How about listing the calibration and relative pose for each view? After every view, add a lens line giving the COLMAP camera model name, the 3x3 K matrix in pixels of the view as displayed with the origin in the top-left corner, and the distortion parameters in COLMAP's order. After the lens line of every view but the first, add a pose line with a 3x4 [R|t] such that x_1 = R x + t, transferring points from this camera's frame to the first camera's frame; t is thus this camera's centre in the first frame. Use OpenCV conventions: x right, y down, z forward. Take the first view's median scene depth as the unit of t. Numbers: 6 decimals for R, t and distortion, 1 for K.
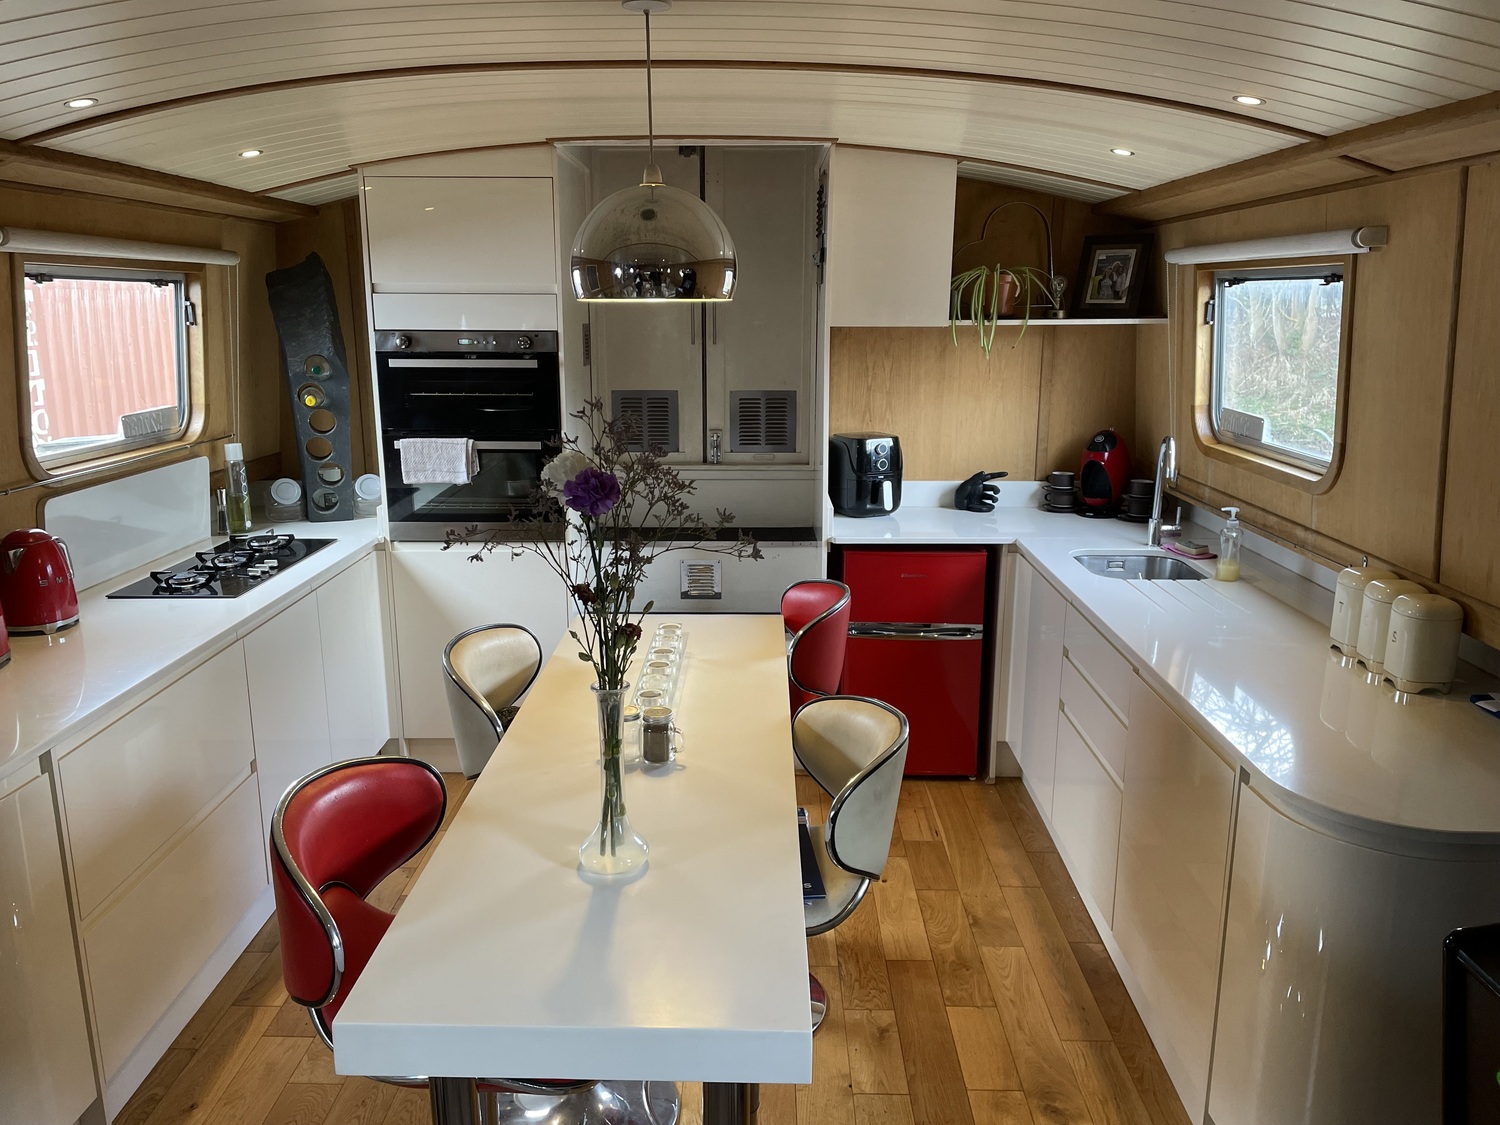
lens RADIAL K [[1126.4, 0, 739.9], [0, 1126.4, 567.7], [0, 0, 1]] dist [0.128113, -0.176782]
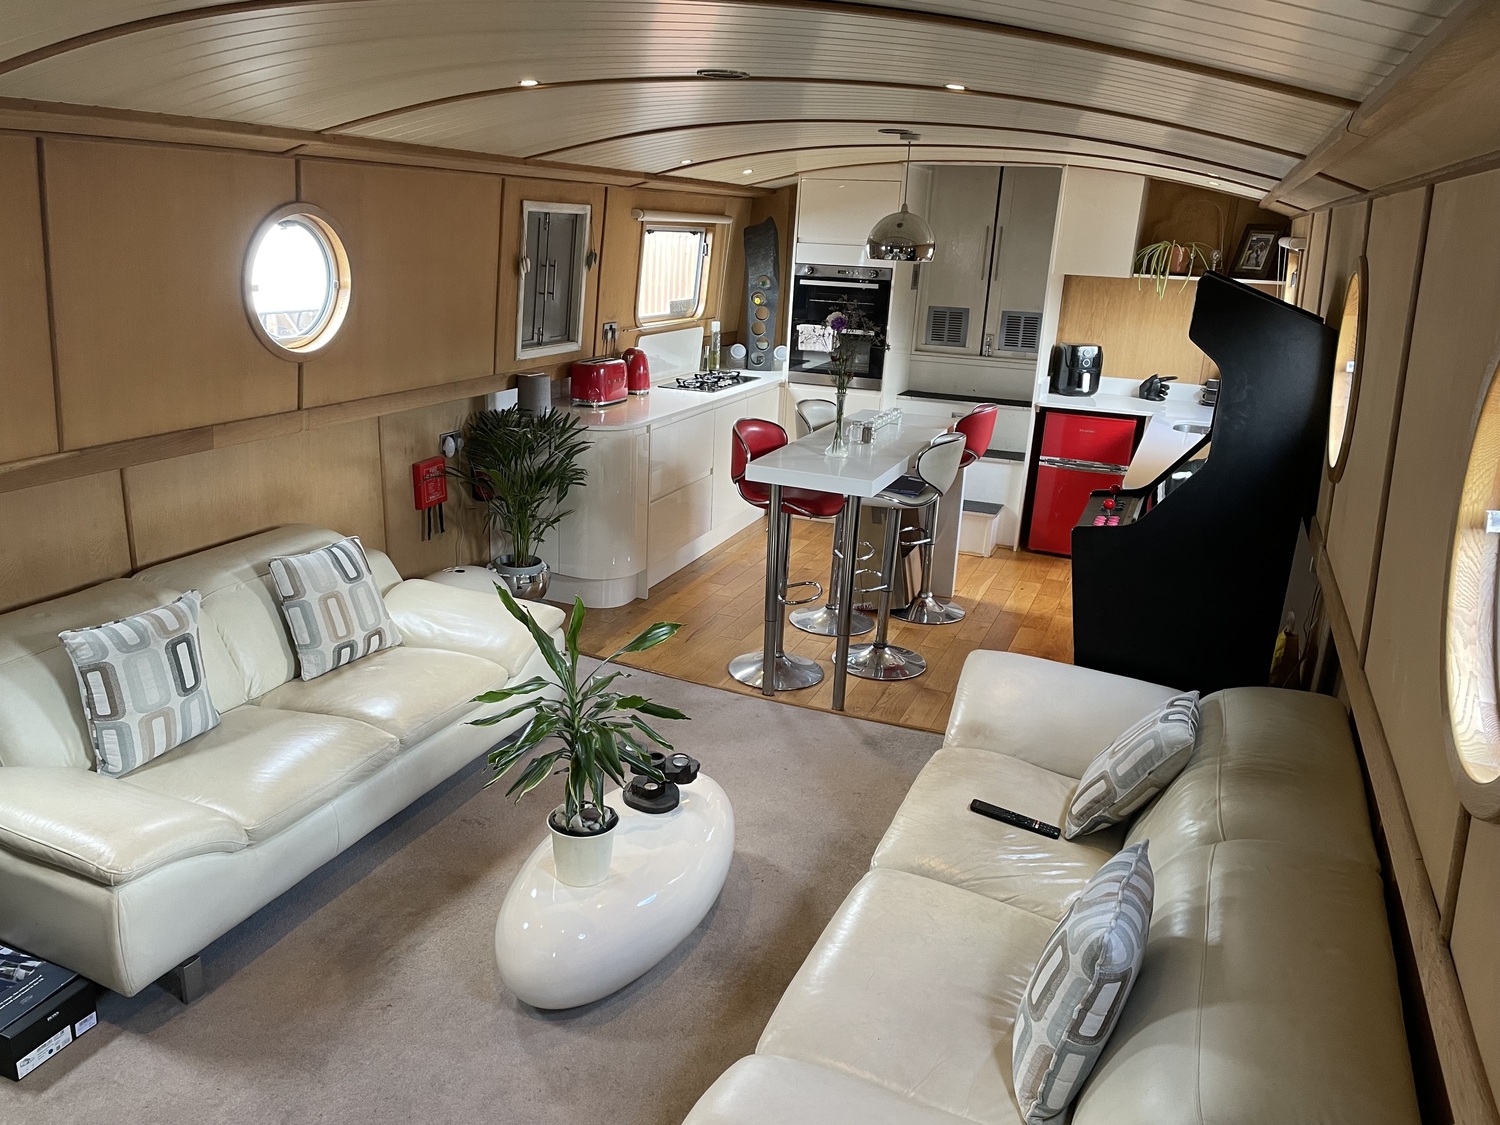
lens RADIAL K [[1126.4, 0, 739.9], [0, 1126.4, 567.7], [0, 0, 1]] dist [0.128113, -0.176782]
pose [[0.931507, 0.147195, -0.332609, 0.265736], [-0.127144, 0.988539, 0.081397, 0.132863], [0.340778, -0.033533, 0.939546, -0.730857]]
